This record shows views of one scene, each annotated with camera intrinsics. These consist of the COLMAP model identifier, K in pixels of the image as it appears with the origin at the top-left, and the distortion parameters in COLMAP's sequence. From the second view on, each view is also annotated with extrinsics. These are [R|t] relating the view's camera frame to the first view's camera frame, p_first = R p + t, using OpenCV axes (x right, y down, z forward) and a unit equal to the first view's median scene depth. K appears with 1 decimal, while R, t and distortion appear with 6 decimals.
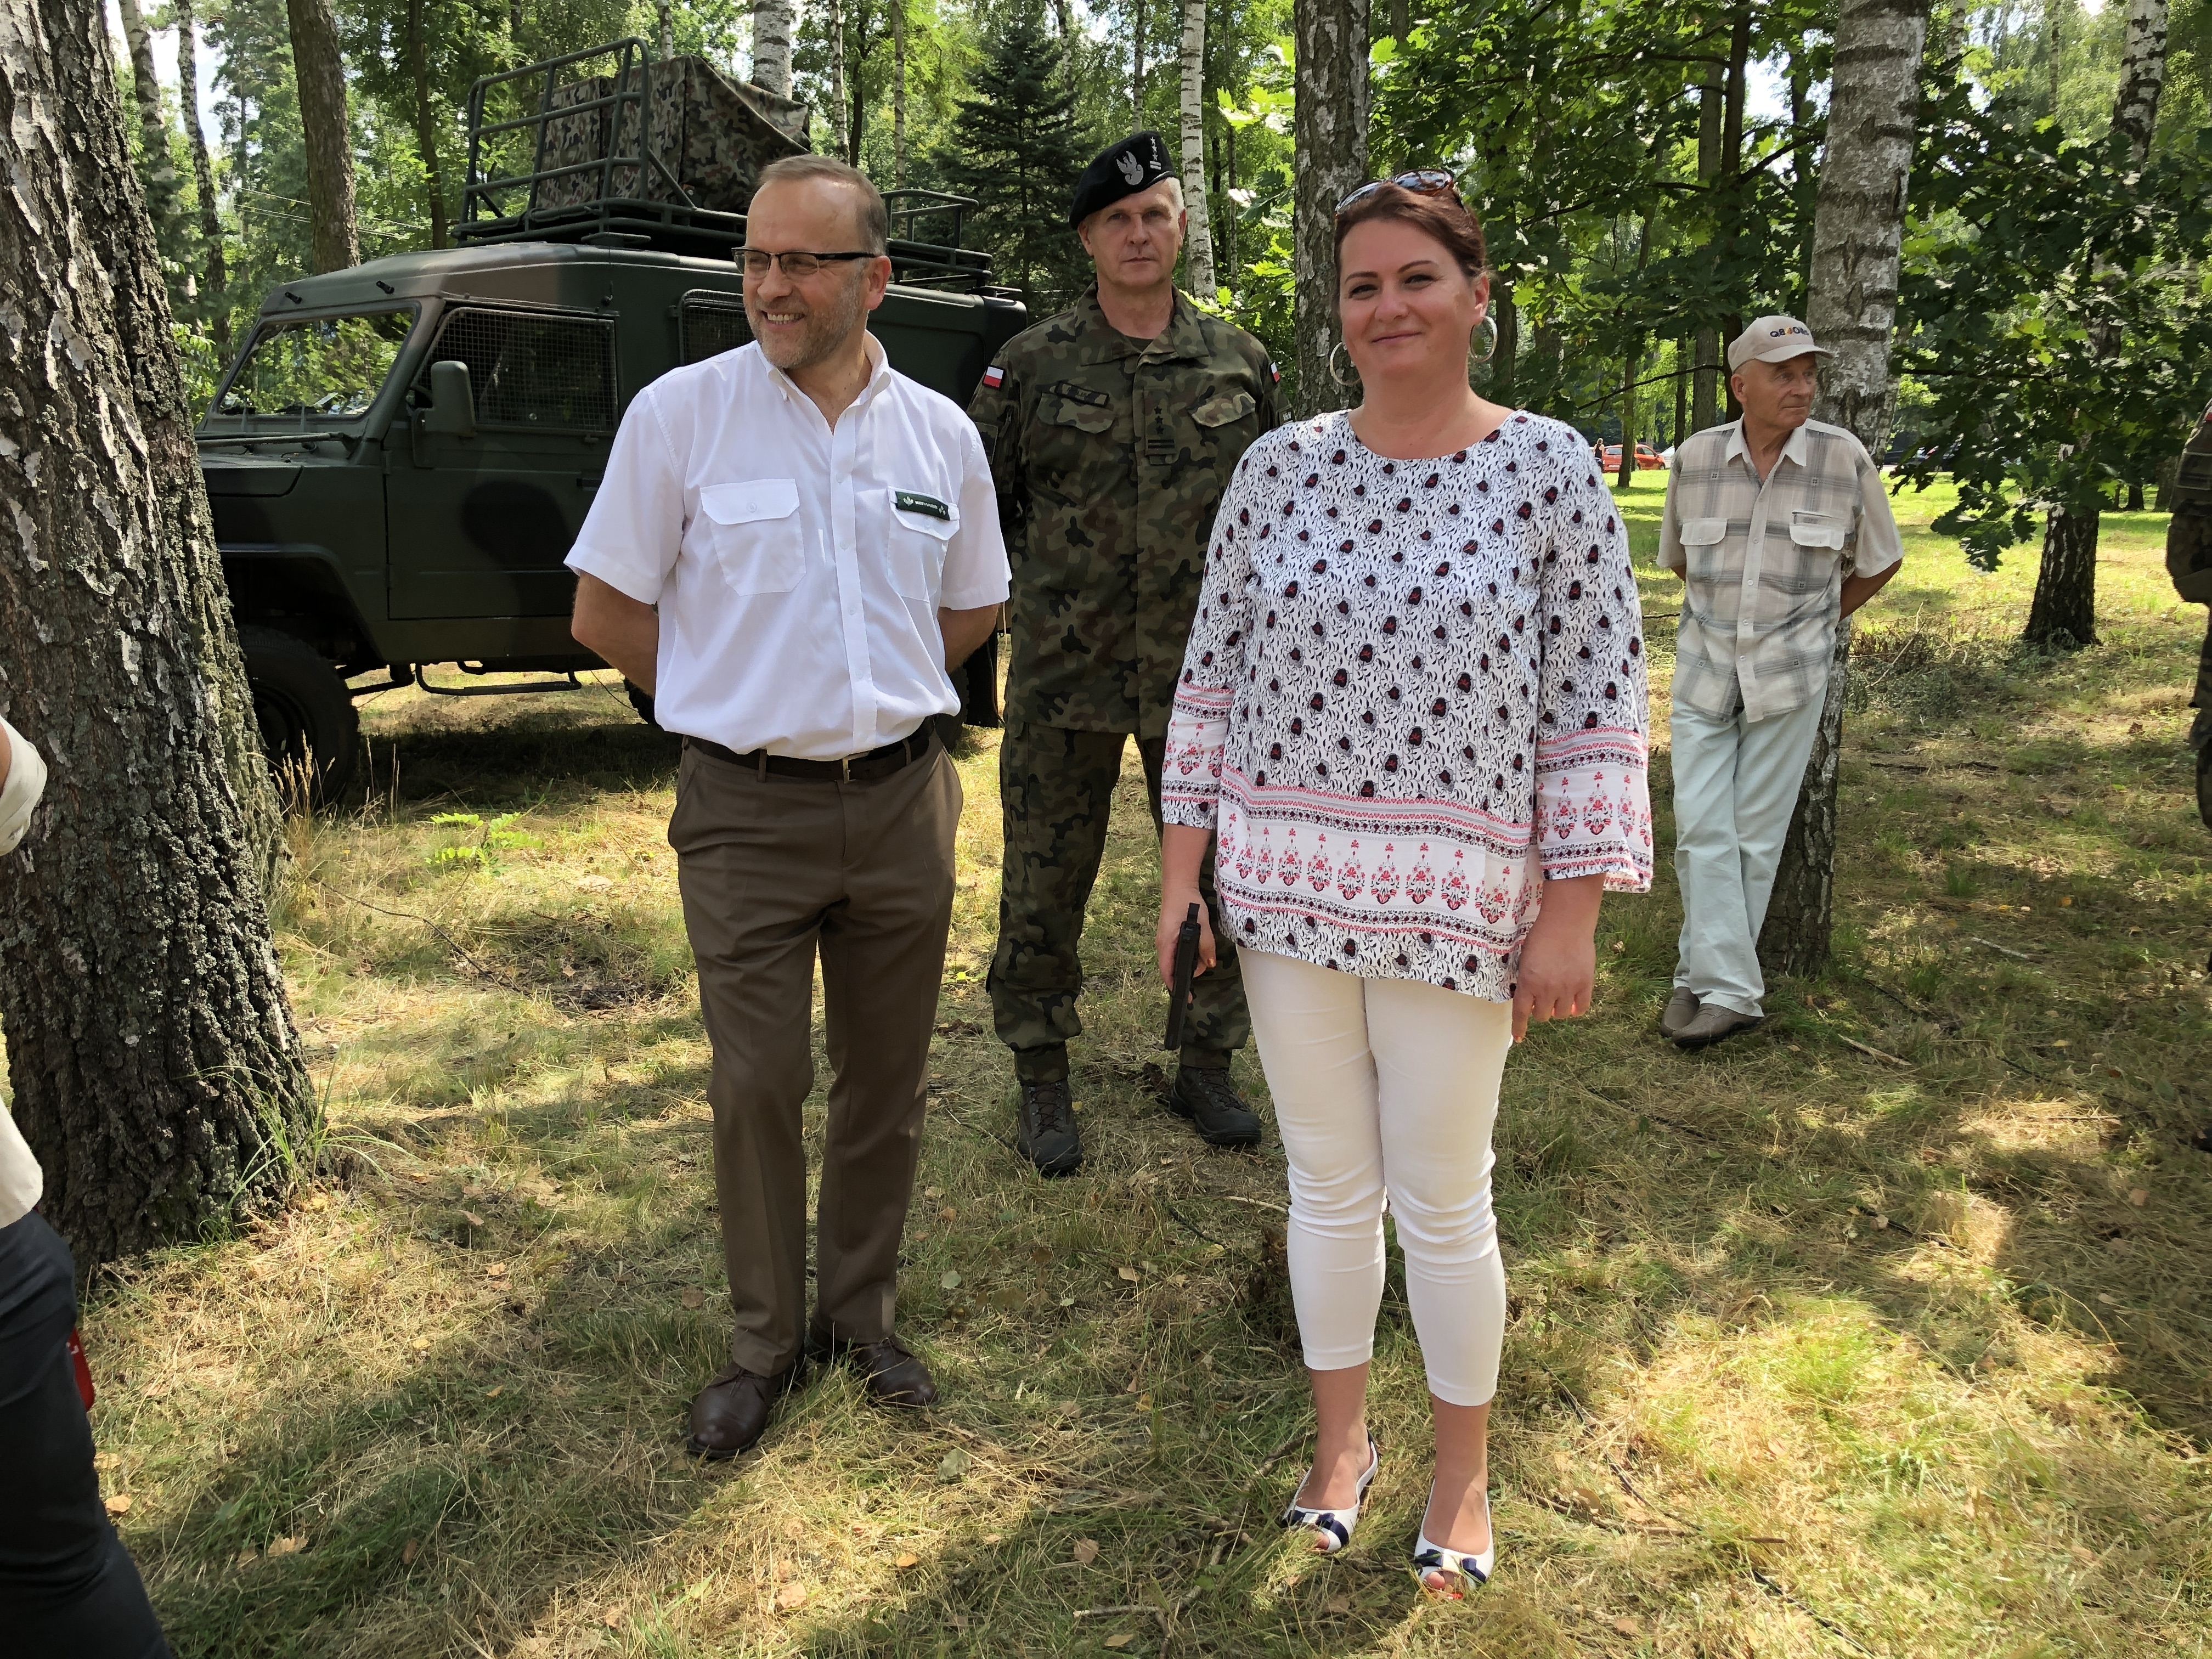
lens RADIAL K [[1923.1, 0, 1104.9], [0, 1923.1, 865.3], [0, 0, 1]] dist [0.087228, -0.166858]
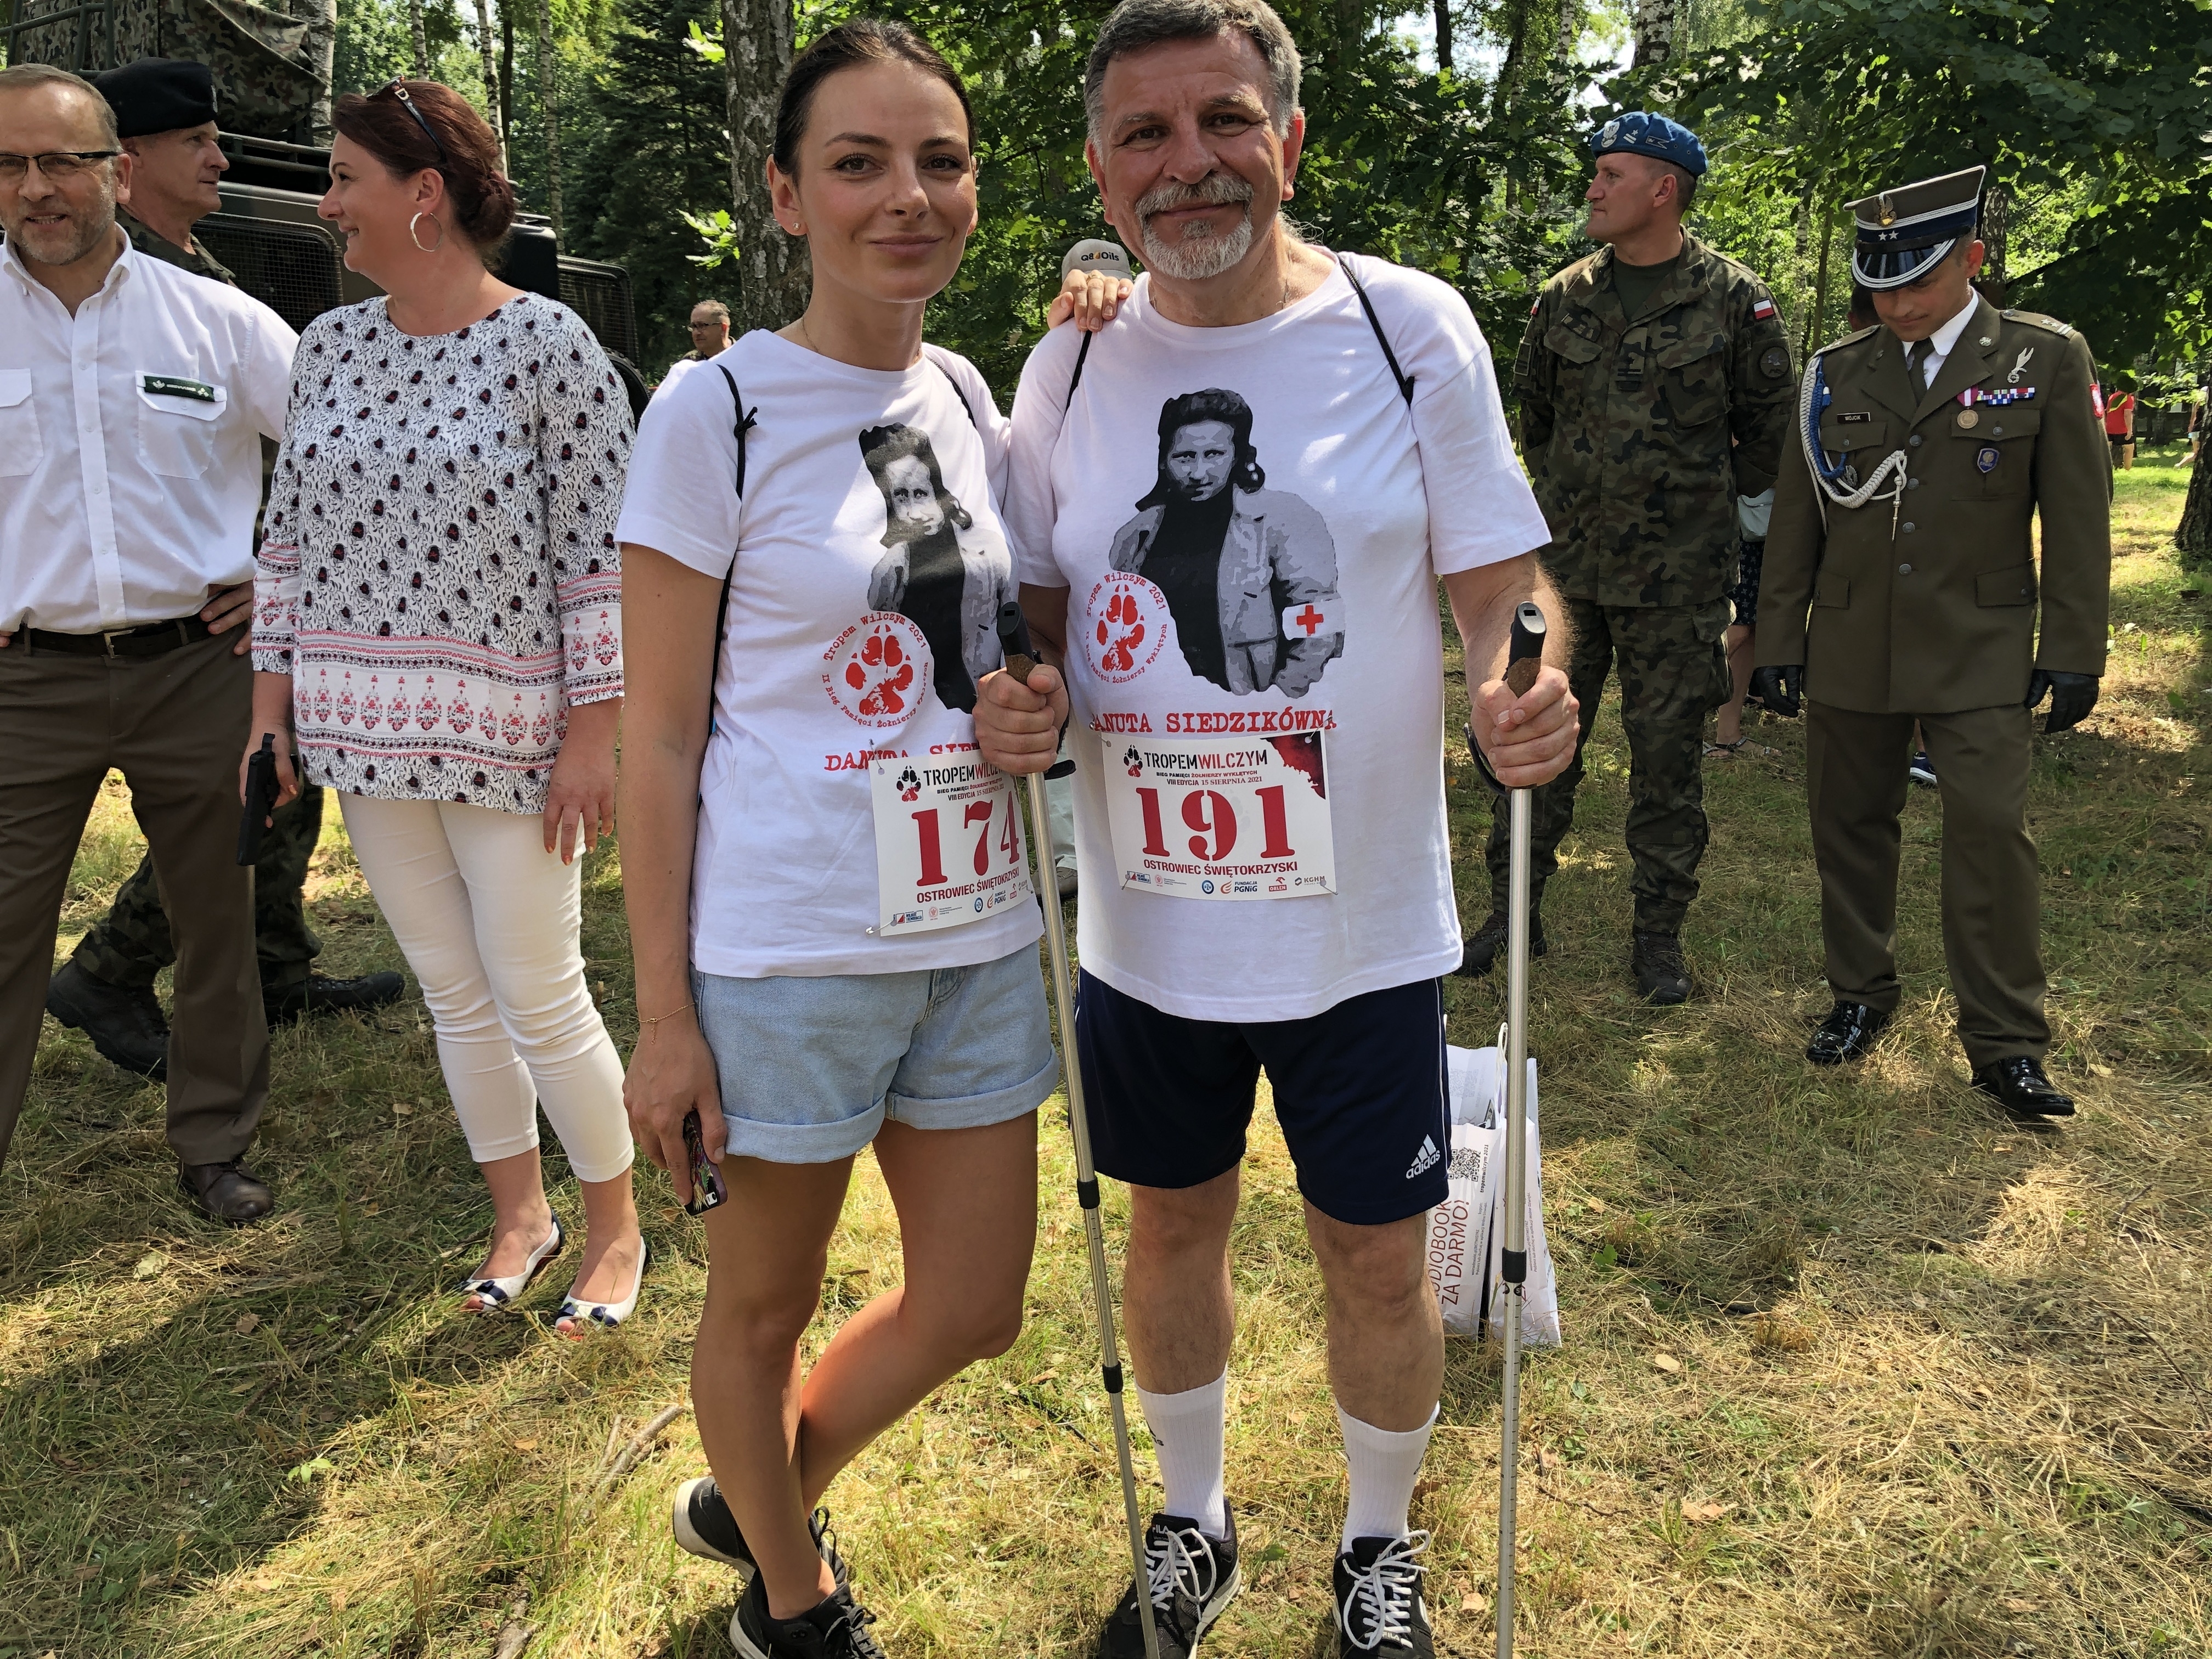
lens RADIAL K [[1816.8, 0, 1106.0], [0, 1816.8, 829.5], [0, 0, 1]] dist [-0.001679, 0.004149]
pose [[0.987094, -0.034815, 0.156310, 0.381856], [0.029430, 0.998895, 0.036636, 0.051106], [-0.157412, -0.031563, 0.987028, -0.119455]]
